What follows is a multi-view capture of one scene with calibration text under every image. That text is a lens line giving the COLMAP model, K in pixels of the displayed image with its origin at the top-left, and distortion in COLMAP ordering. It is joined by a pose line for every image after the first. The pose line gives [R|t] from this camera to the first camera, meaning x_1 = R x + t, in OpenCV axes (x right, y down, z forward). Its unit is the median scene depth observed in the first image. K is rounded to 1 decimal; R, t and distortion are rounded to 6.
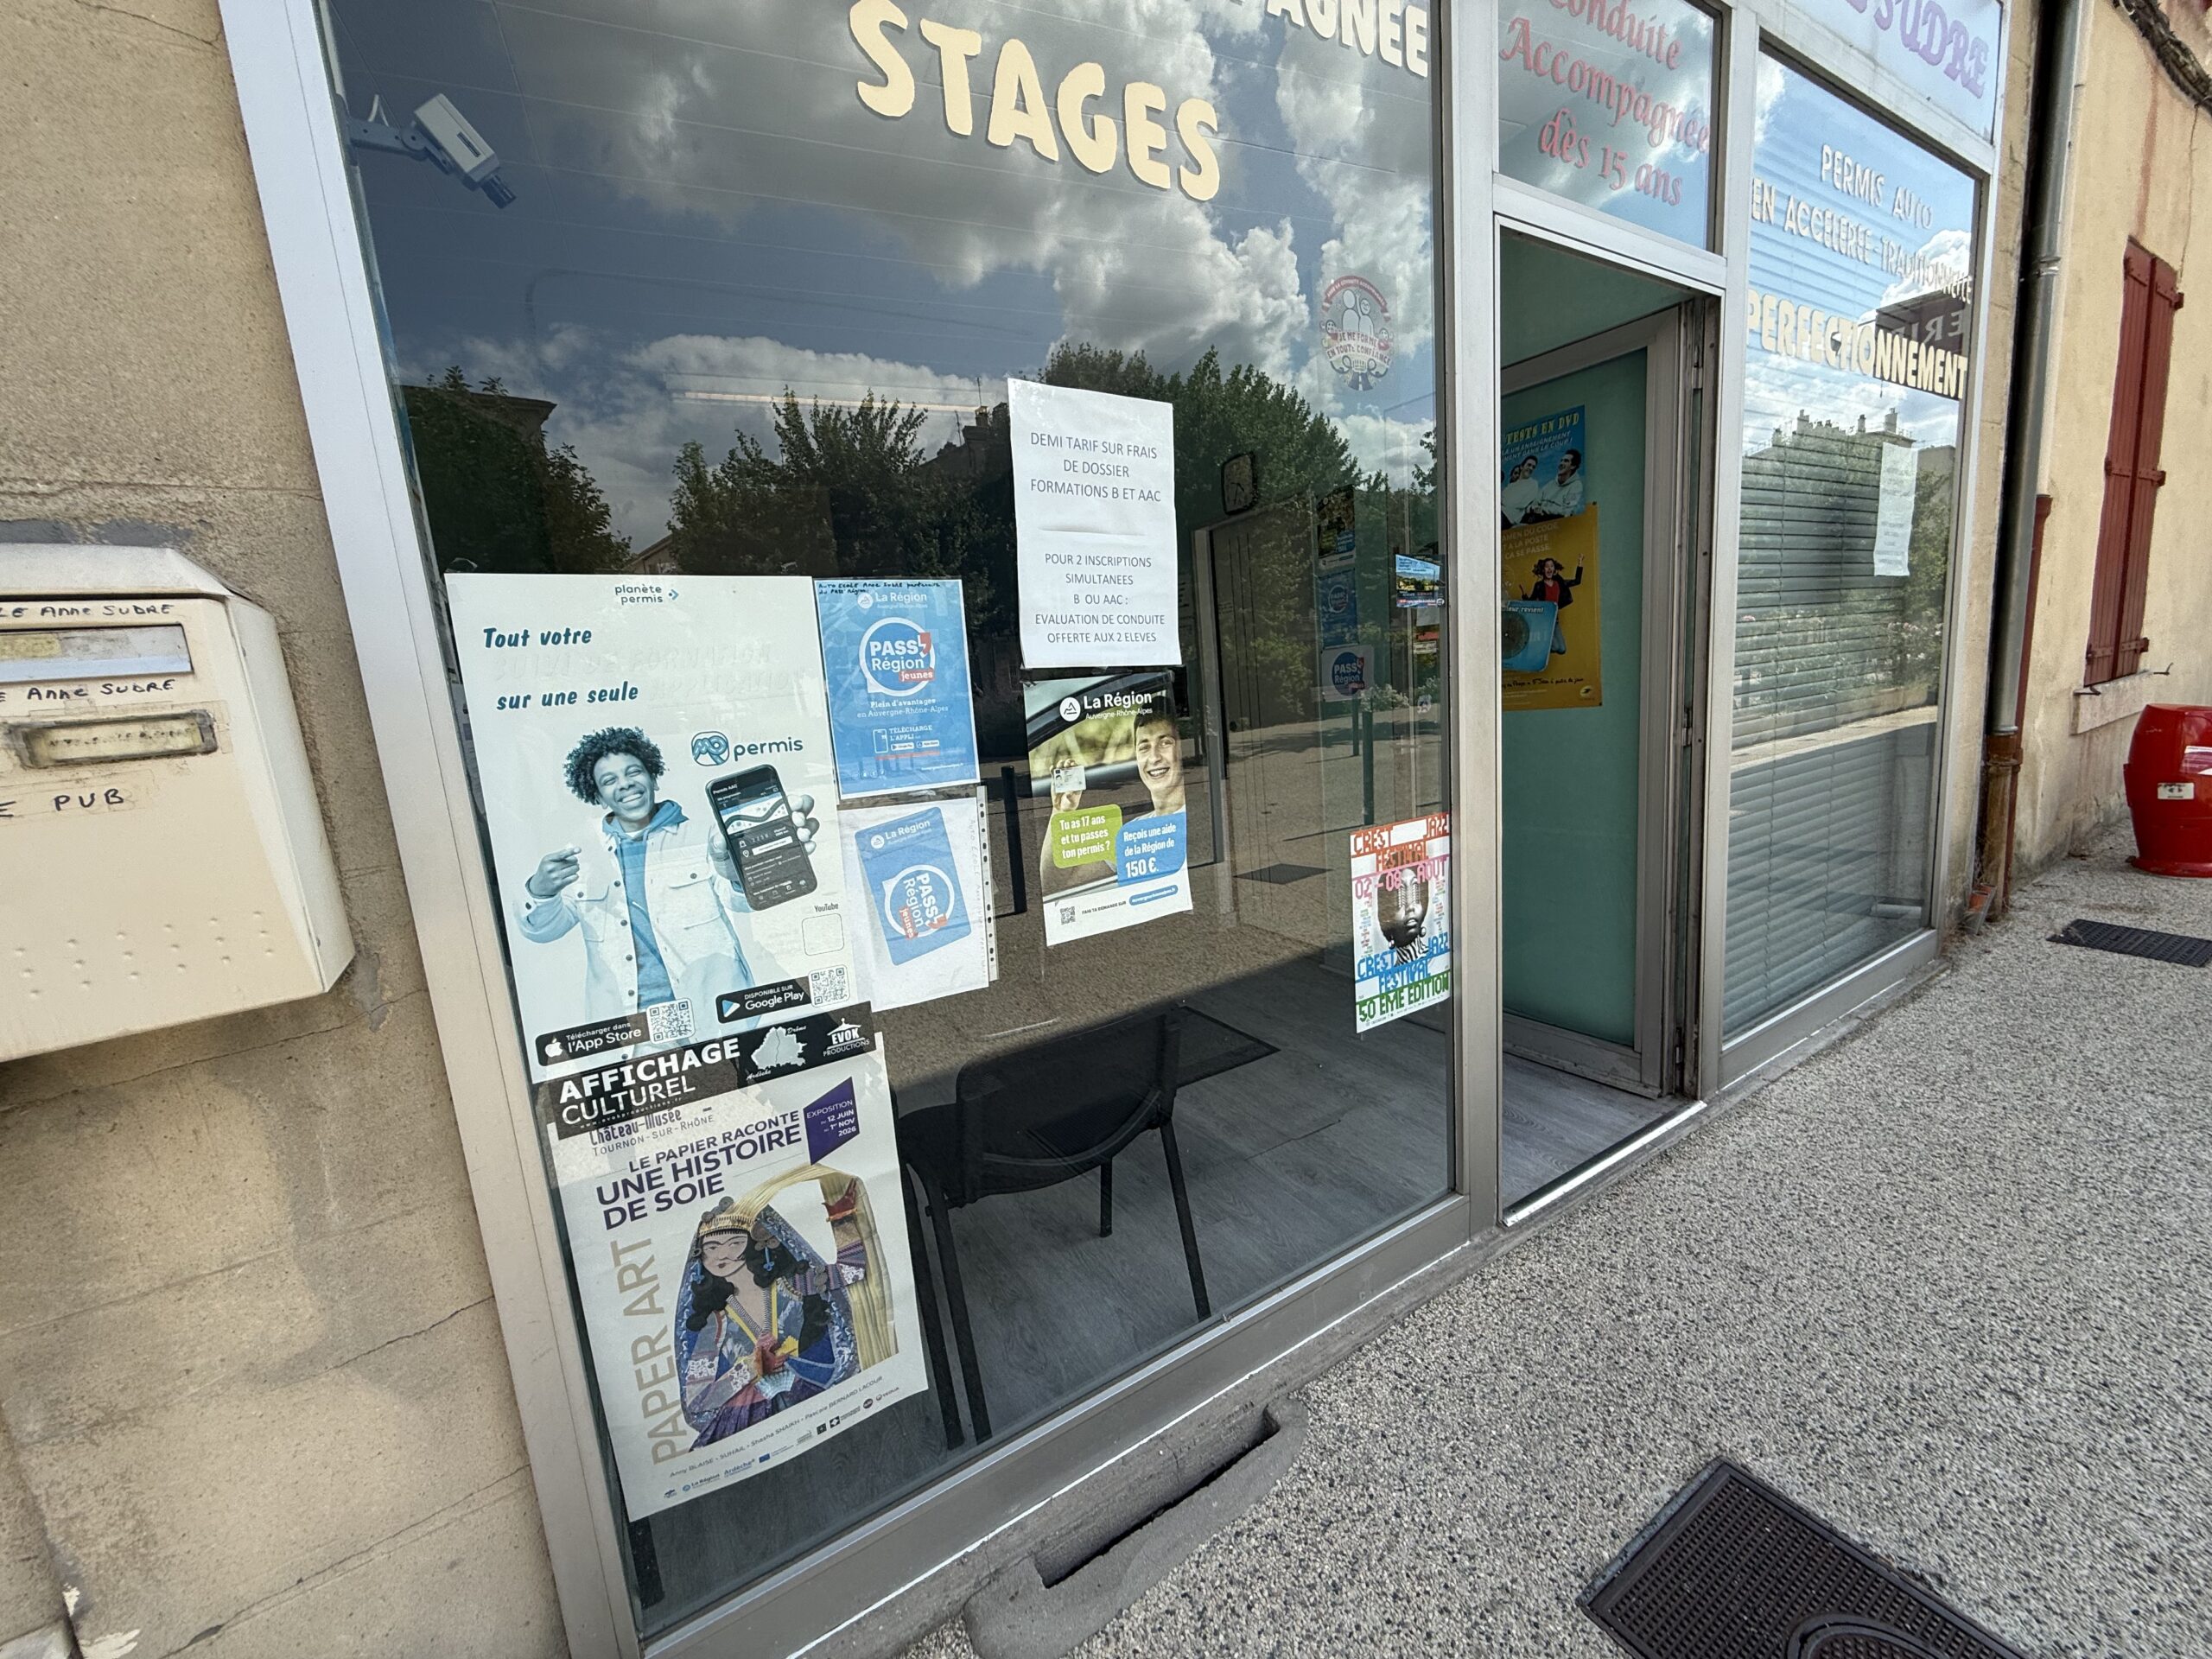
lens RADIAL K [[878.1, 0, 1090.2], [0, 878.1, 831.9], [0, 0, 1]] dist [-0.000704, 0.000043]
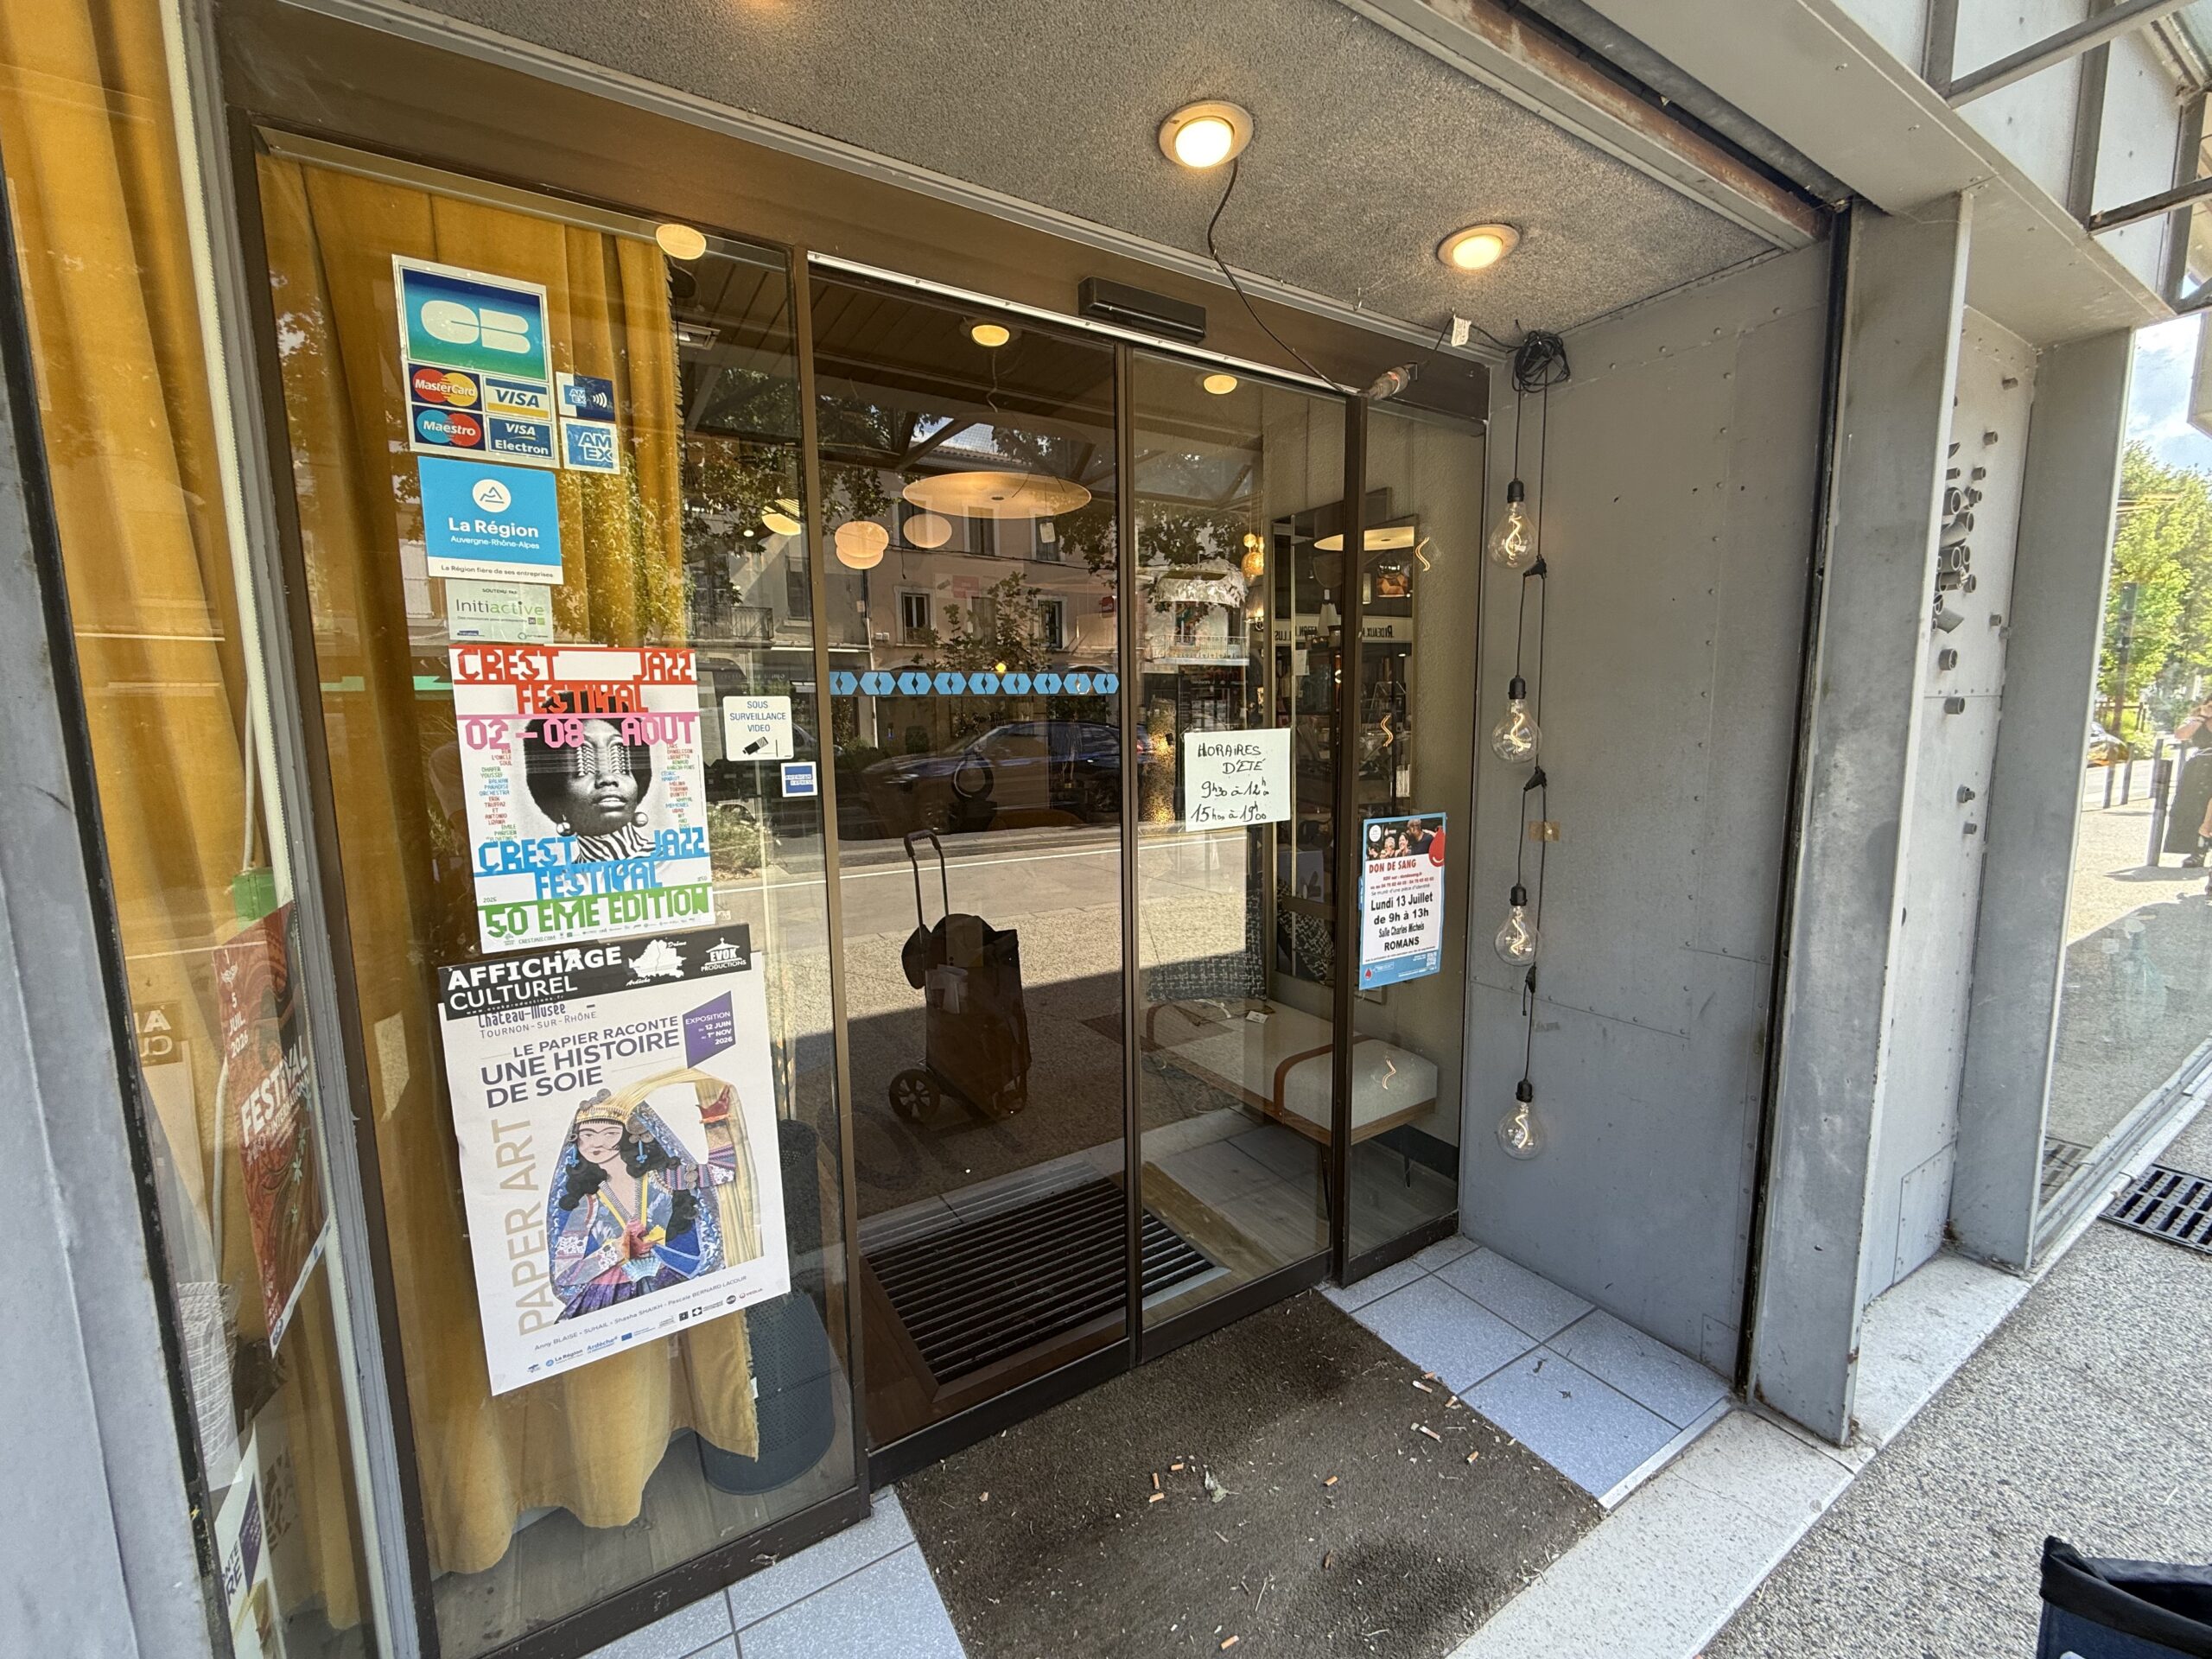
lens RADIAL K [[878.1, 0, 1095.8], [0, 878.1, 829.0], [0, 0, 1]] dist [-0.000704, 0.000043]
pose [[0.998897, 0.045616, -0.011097, 0.198982], [-0.045831, 0.998748, -0.020030, 0.077888], [0.010169, 0.020516, 0.999738, -0.104544]]
